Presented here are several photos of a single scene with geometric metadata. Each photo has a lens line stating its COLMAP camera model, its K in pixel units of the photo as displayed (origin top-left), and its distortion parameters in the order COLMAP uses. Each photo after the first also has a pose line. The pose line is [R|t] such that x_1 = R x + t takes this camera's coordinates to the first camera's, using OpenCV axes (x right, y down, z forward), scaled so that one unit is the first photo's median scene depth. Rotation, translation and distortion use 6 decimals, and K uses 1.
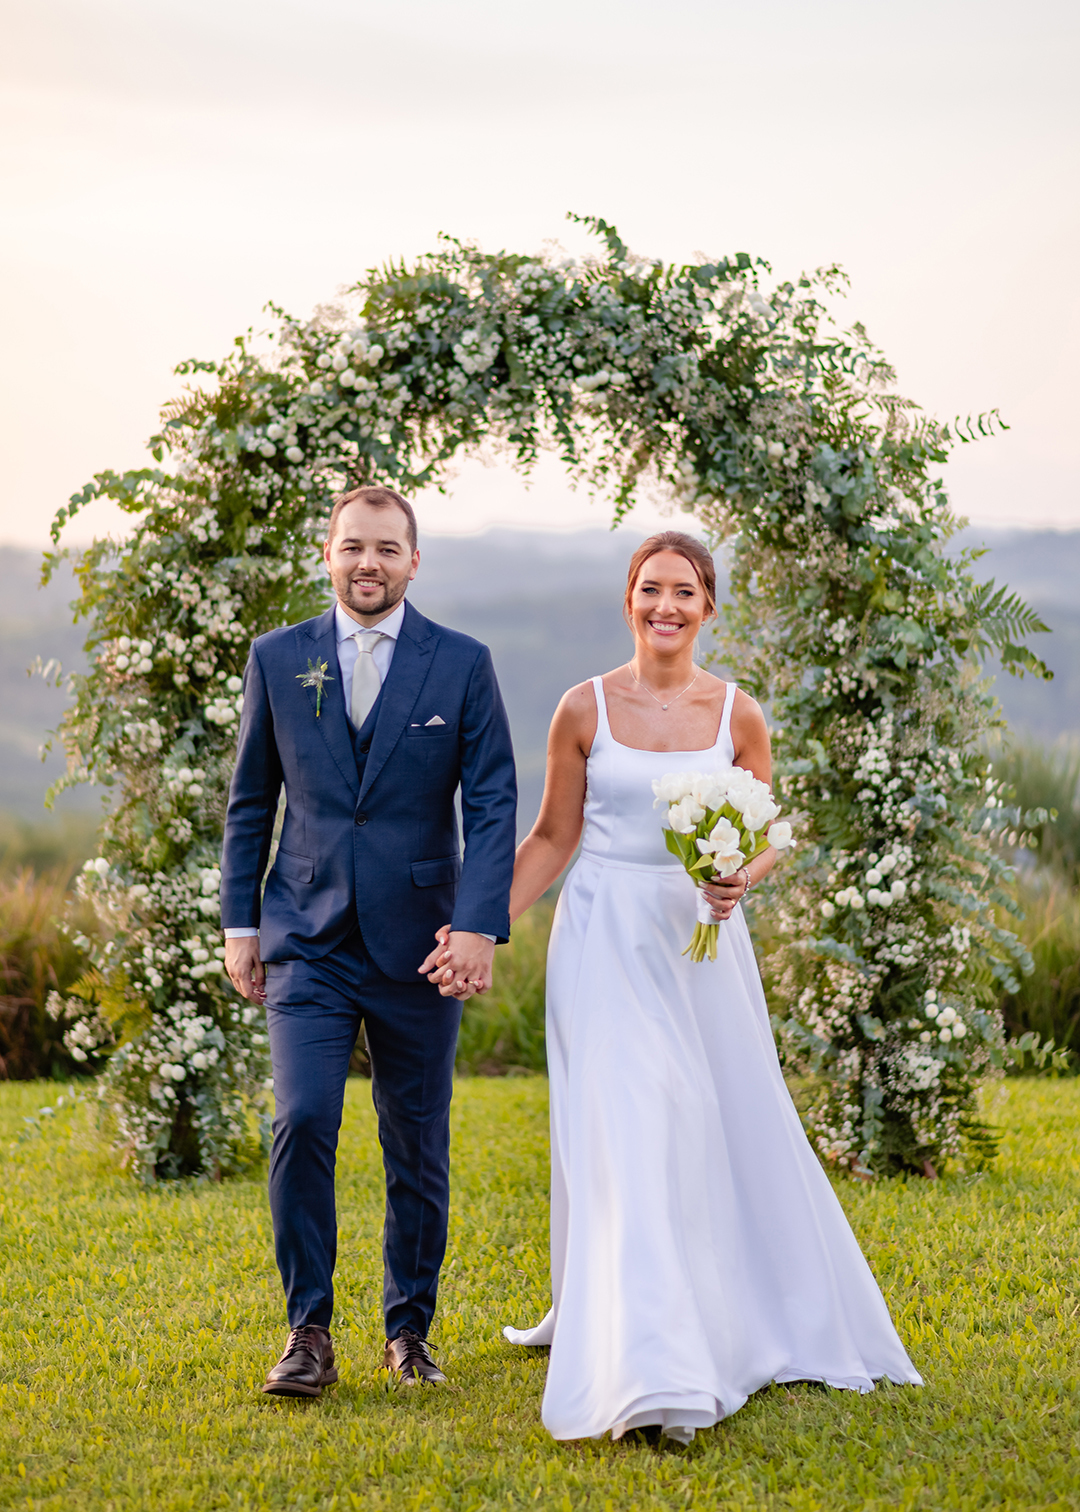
lens RADIAL K [[4400.5, 0, 409.8], [0, 4400.5, 701.8], [0, 0, 1]] dist [0.078039, 0.000000]
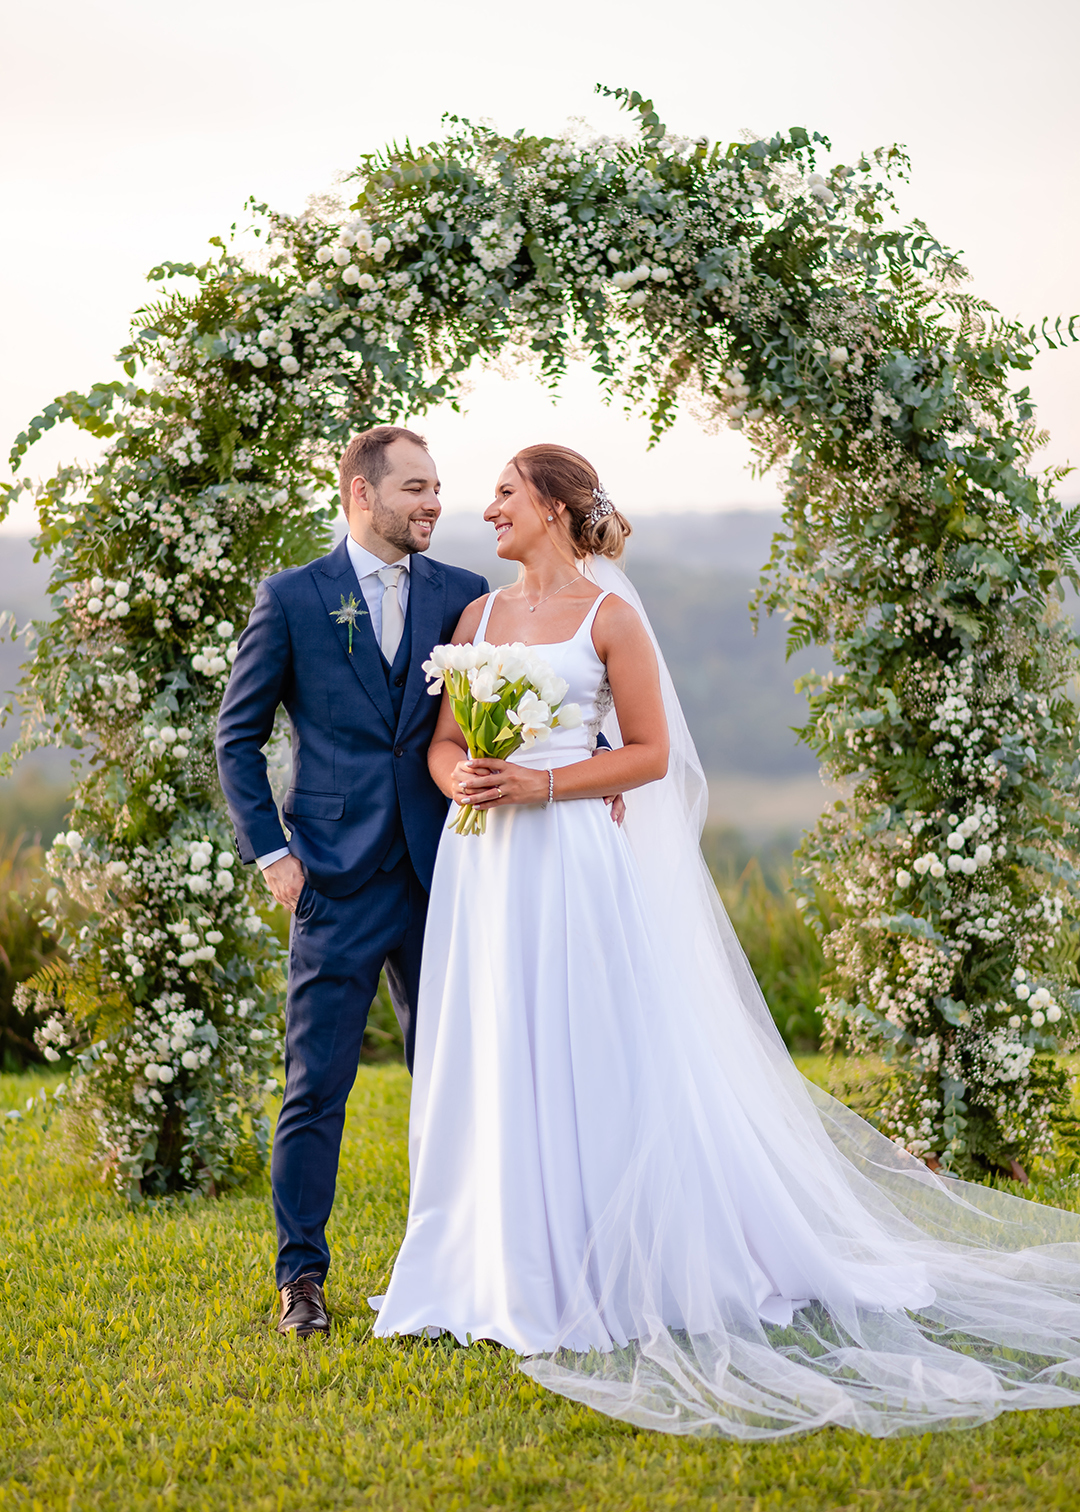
lens RADIAL K [[4400.5, 0, 493.8], [0, 4400.5, 830.2], [0, 0, 1]] dist [0.078039, 0.000000]
pose [[0.999170, -0.012401, 0.038805, -0.020591], [0.010885, 0.999178, 0.039045, 0.002184], [-0.039257, -0.038591, 0.998484, 0.123489]]
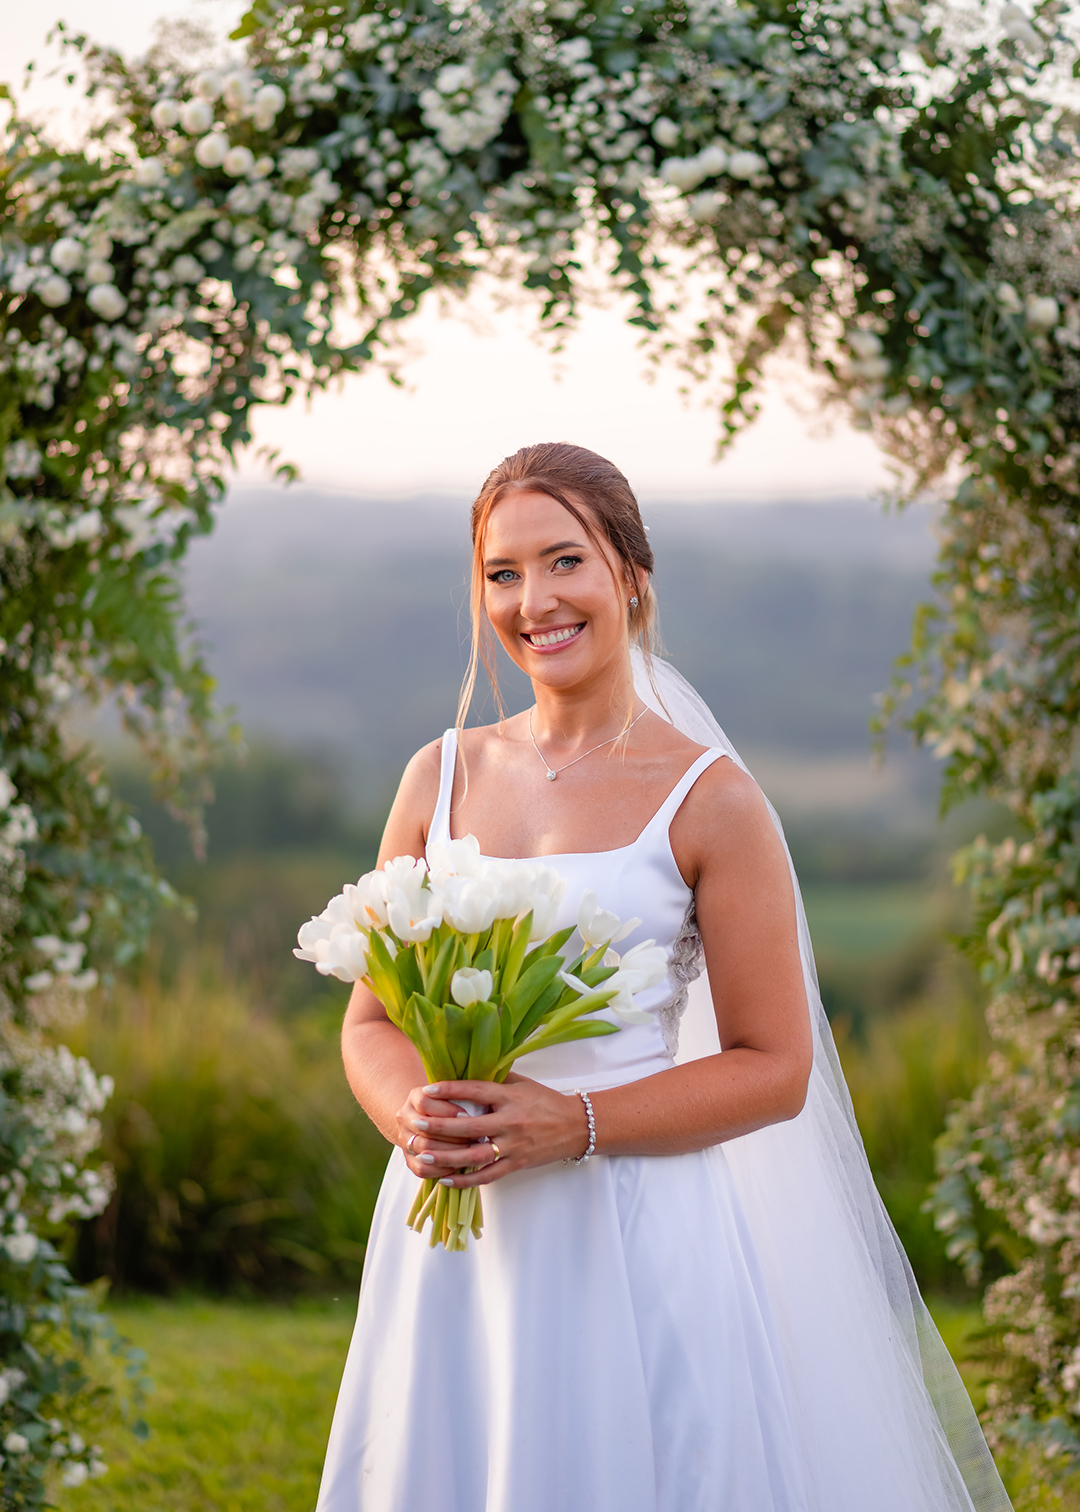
lens RADIAL K [[4400.5, 0, 522.5], [0, 4400.5, 712.5], [0, 0, 1]] dist [0.078039, 0.000000]
pose [[0.999120, 0.016905, 0.038376, 0.003185], [-0.017567, 0.999701, 0.016996, -0.018009], [-0.038077, -0.017656, 0.999119, 0.484472]]
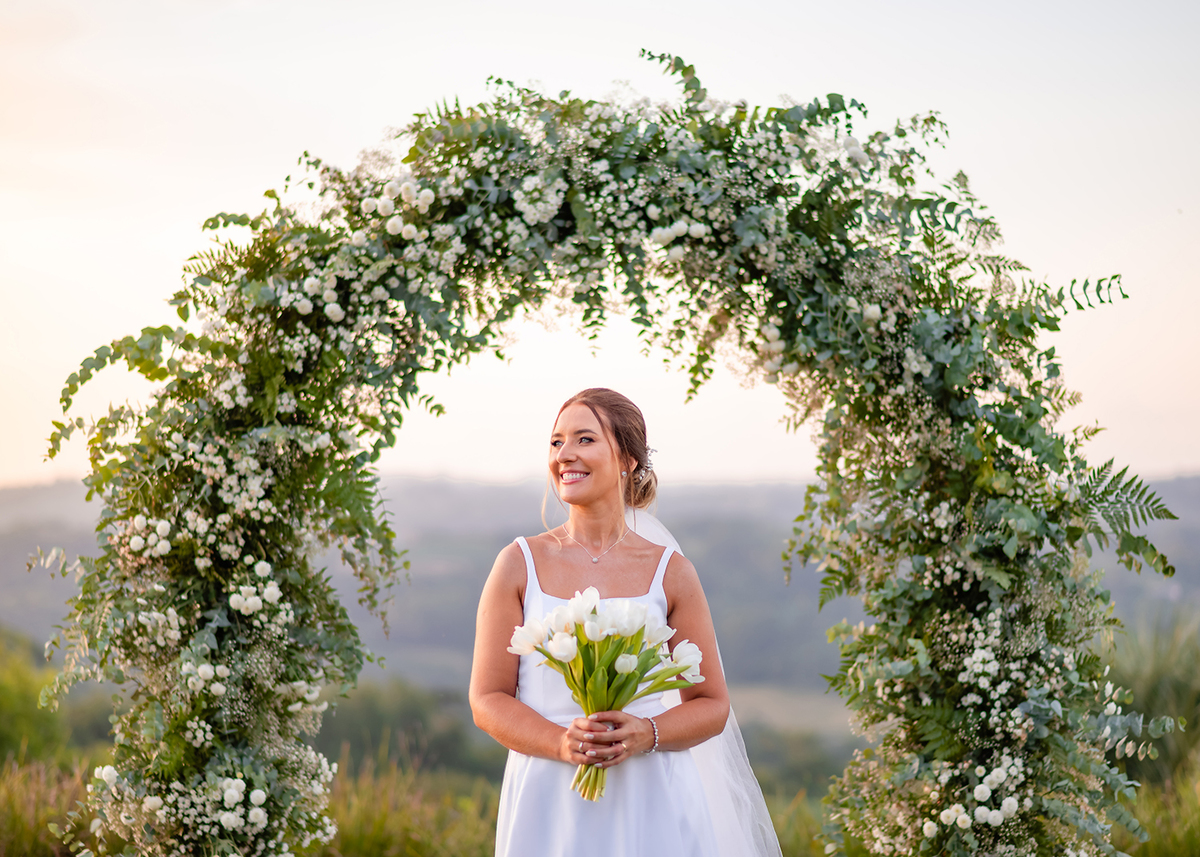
lens RADIAL K [[3492.5, 0, 559.1], [0, 3492.5, 443.7], [0, 0, 1]] dist [0.078039, 0.000000]
pose [[0.999682, 0.008871, 0.023620, 0.002910], [-0.007871, 0.999084, -0.042063, -0.000183], [-0.023972, 0.041864, 0.998836, 0.291558]]
